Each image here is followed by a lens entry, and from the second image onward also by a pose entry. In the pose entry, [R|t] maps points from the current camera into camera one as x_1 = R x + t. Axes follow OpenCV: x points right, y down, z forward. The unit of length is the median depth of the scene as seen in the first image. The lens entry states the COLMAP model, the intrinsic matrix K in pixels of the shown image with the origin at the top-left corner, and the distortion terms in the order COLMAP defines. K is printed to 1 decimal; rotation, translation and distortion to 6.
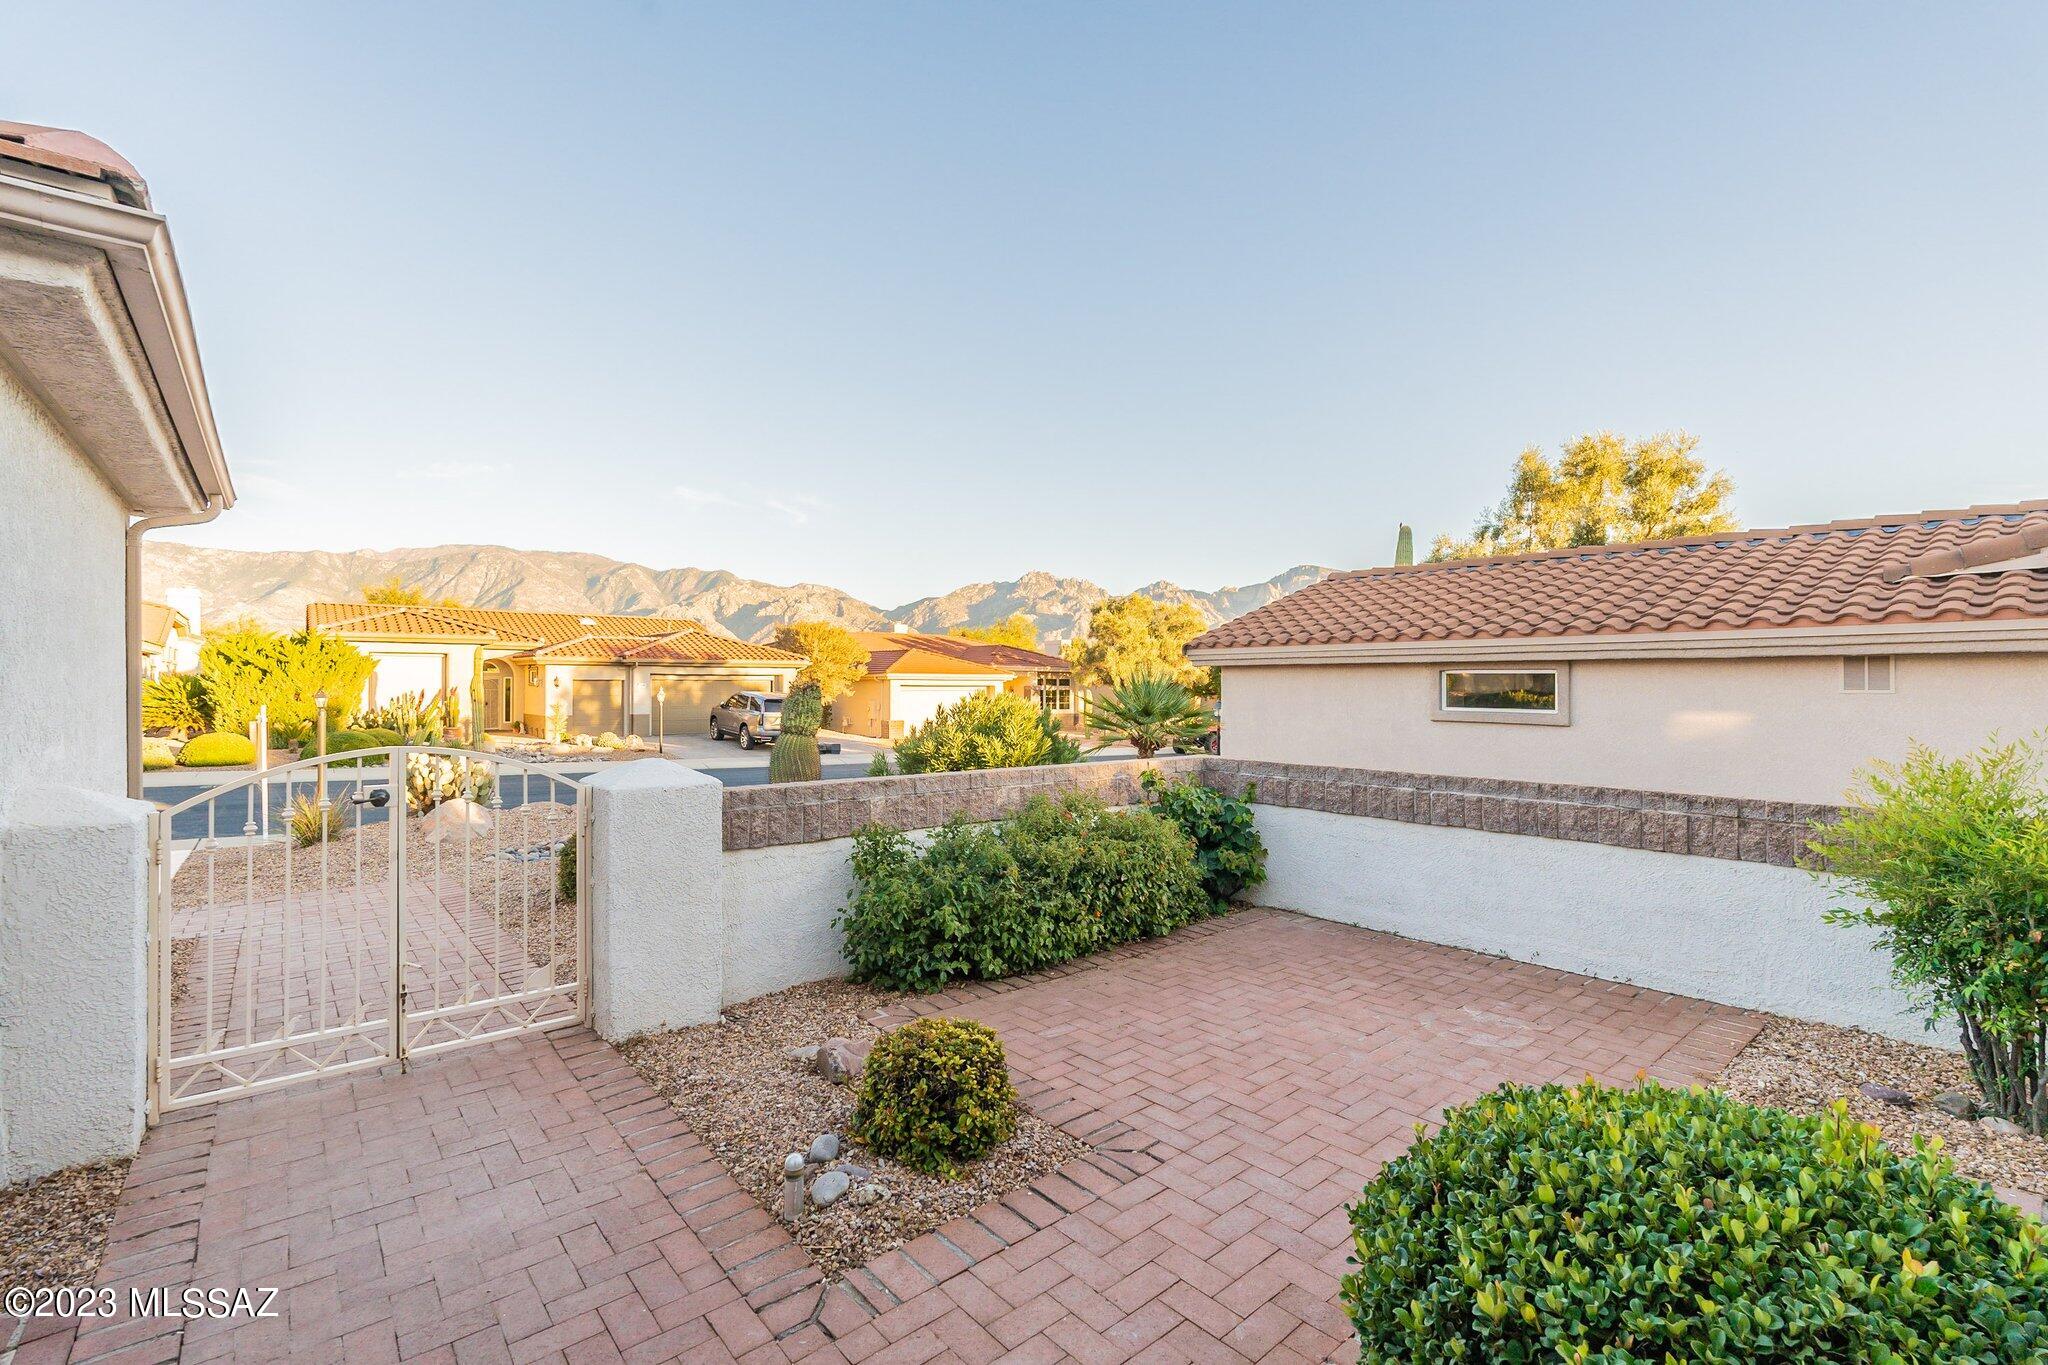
lens RADIAL K [[897.2, 0, 1018.8], [0, 897.2, 681.5], [0, 0, 1]] dist [-0.001789, 0.000832]
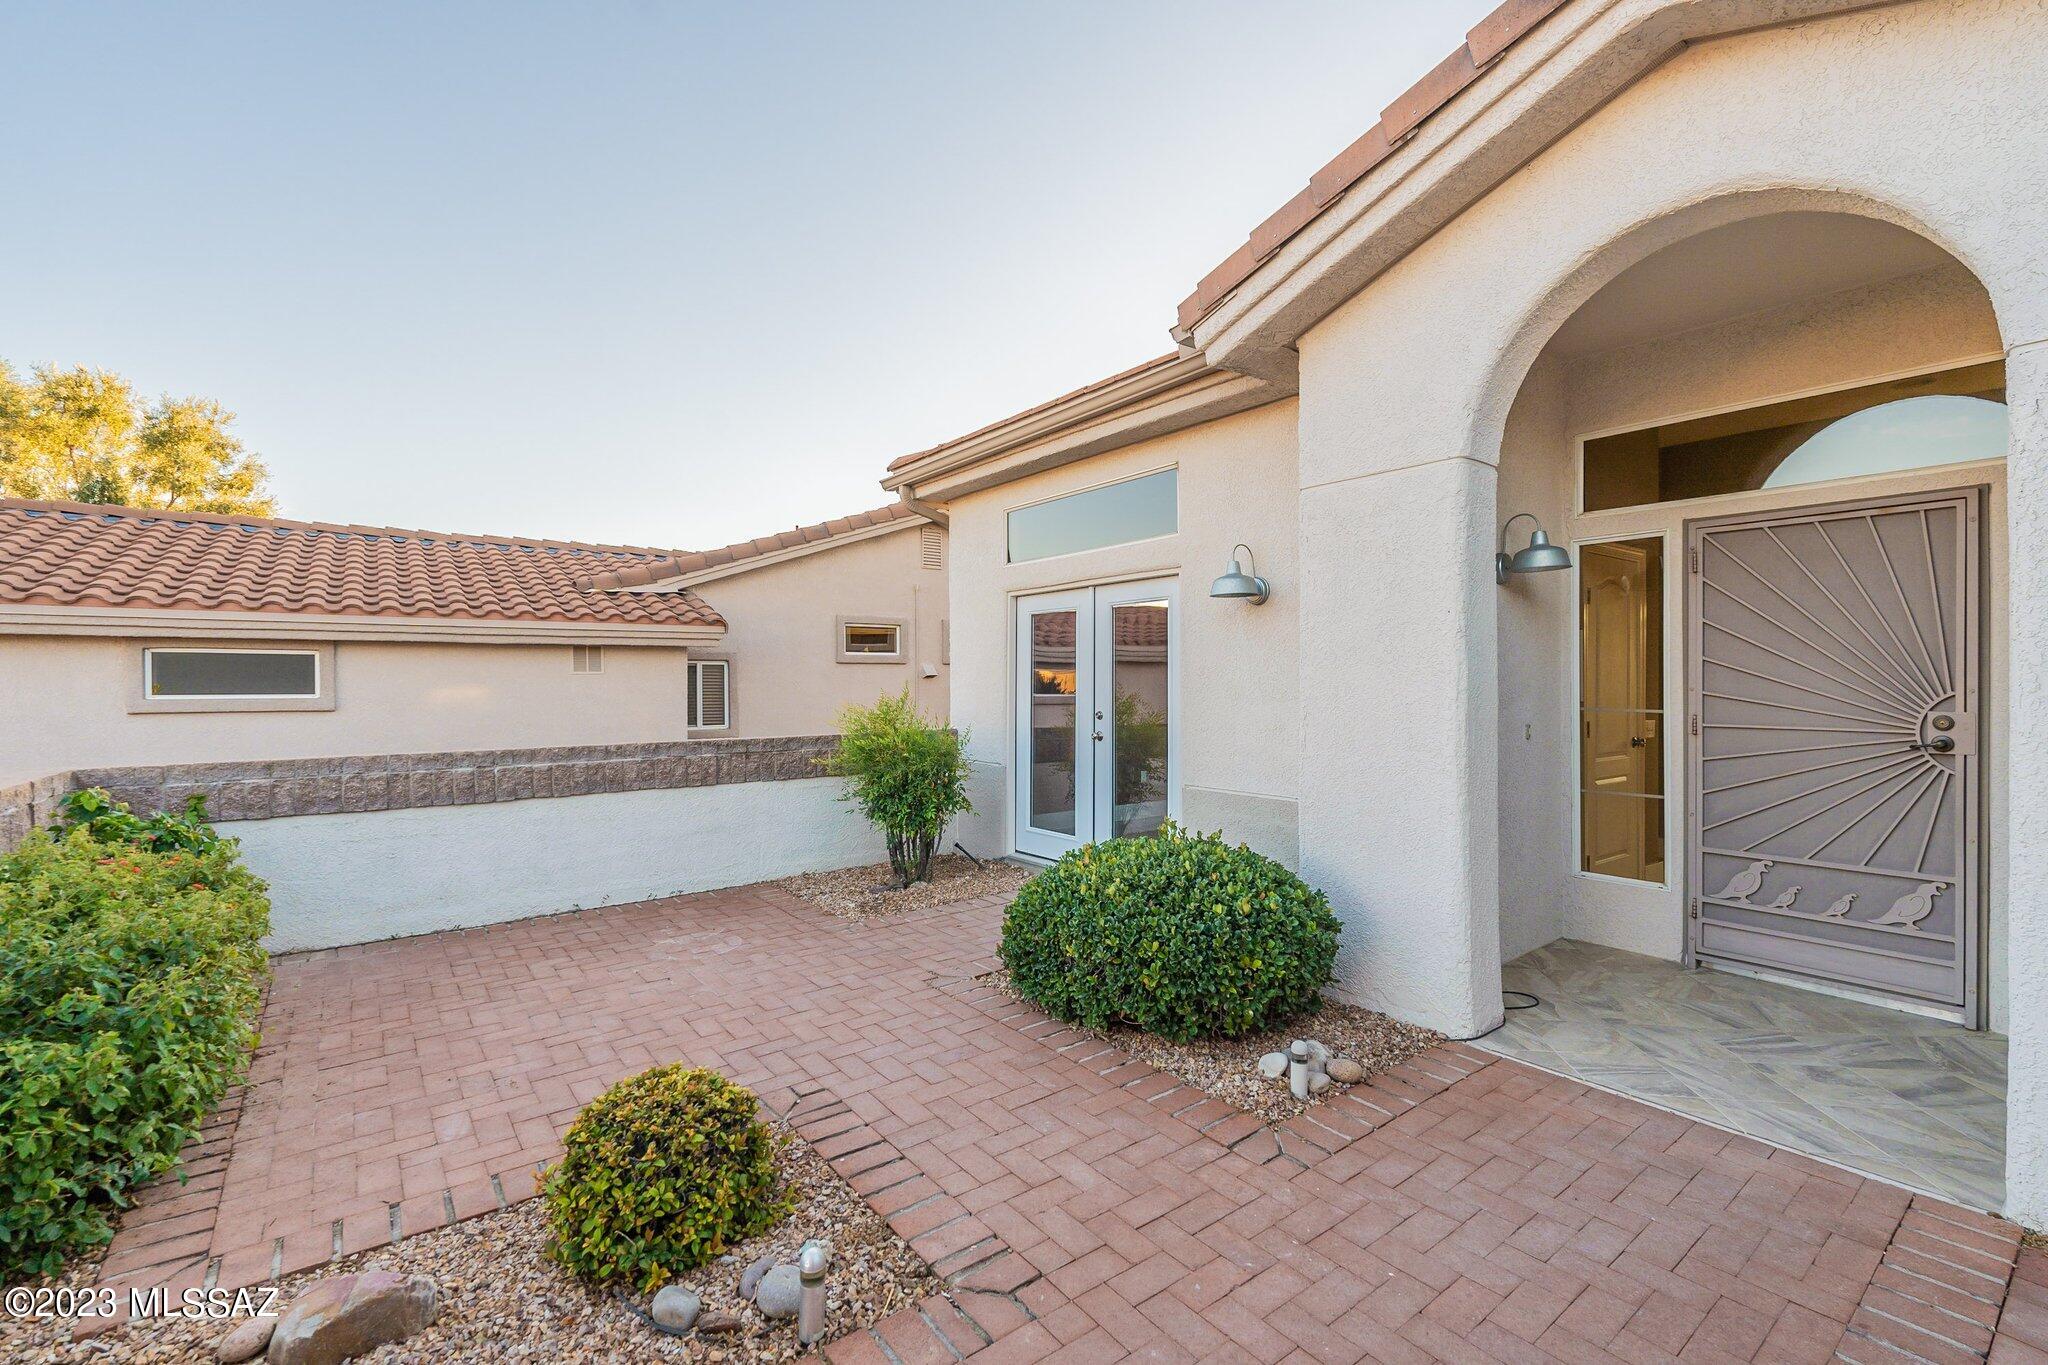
lens RADIAL K [[897.2, 0, 1018.9], [0, 897.2, 684.0], [0, 0, 1]] dist [-0.001789, 0.000832]
pose [[0.054457, -0.007105, 0.998491, -0.512451], [-0.000031, 0.999975, 0.007117, 0.027093], [-0.998516, -0.000419, 0.054456, 0.411989]]
